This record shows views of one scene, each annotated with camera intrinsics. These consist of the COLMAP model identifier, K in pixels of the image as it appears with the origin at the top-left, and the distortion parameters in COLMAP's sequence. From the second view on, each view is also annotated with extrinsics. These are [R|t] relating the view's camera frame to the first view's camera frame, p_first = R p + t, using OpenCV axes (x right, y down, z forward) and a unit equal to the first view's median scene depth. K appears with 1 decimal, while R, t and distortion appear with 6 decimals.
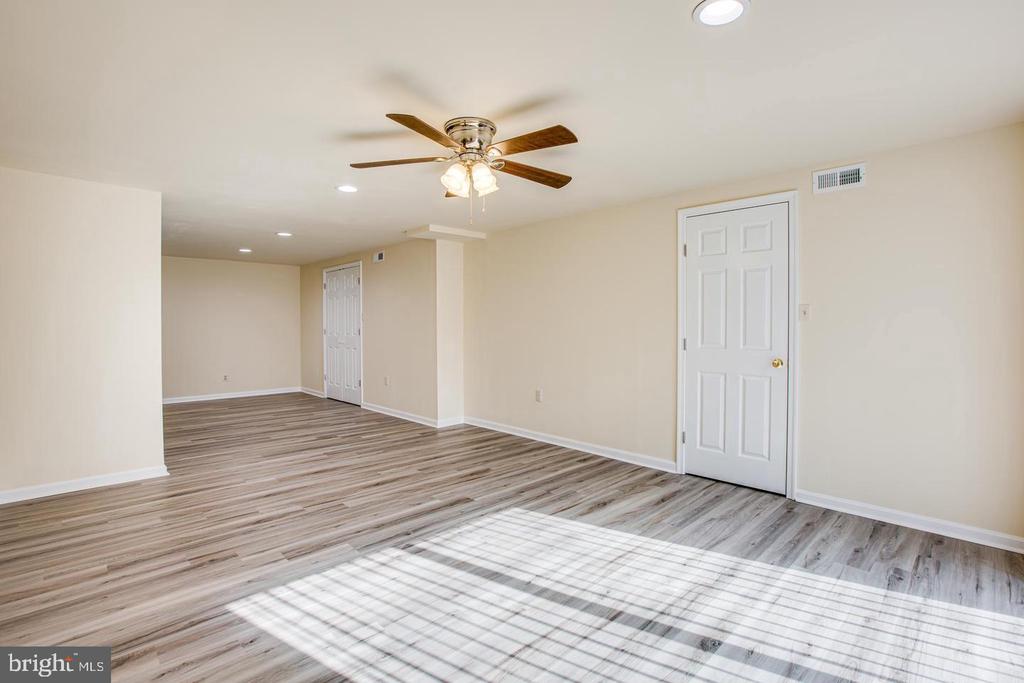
lens RADIAL K [[470.3, 0, 509.2], [0, 470.3, 338.5], [0, 0, 1]] dist [-0.050420, 0.017902]
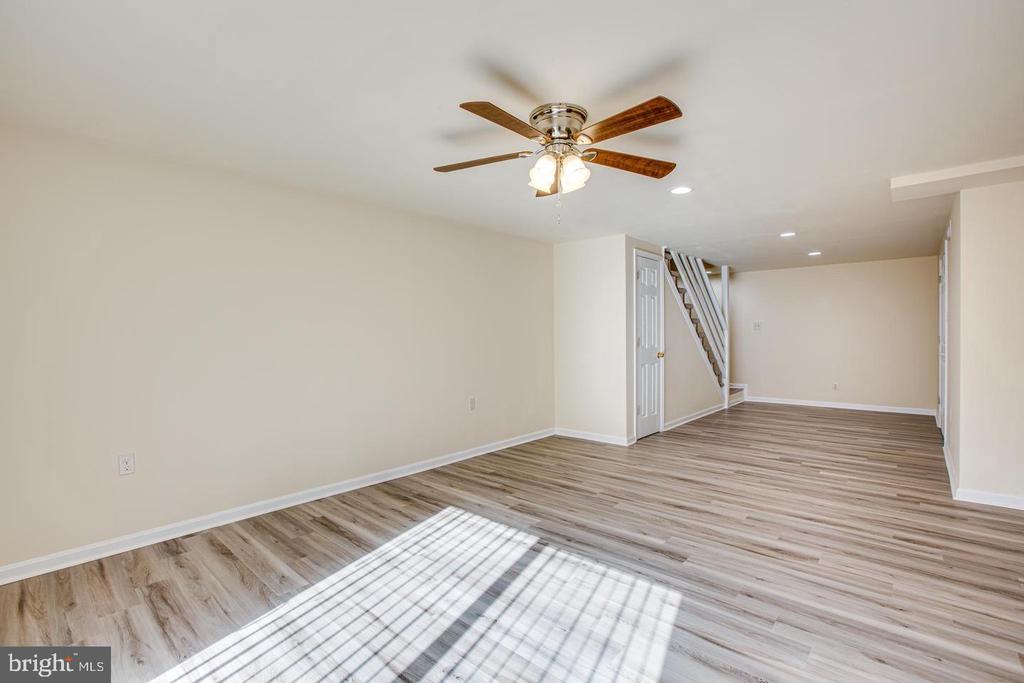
lens RADIAL K [[470.3, 0, 509.2], [0, 470.3, 338.5], [0, 0, 1]] dist [-0.050420, 0.017902]
pose [[0.072976, 0.006757, -0.997311, 0.805534], [-0.016654, 0.999846, 0.005556, -0.009556], [0.997195, 0.016204, 0.073077, 0.851589]]
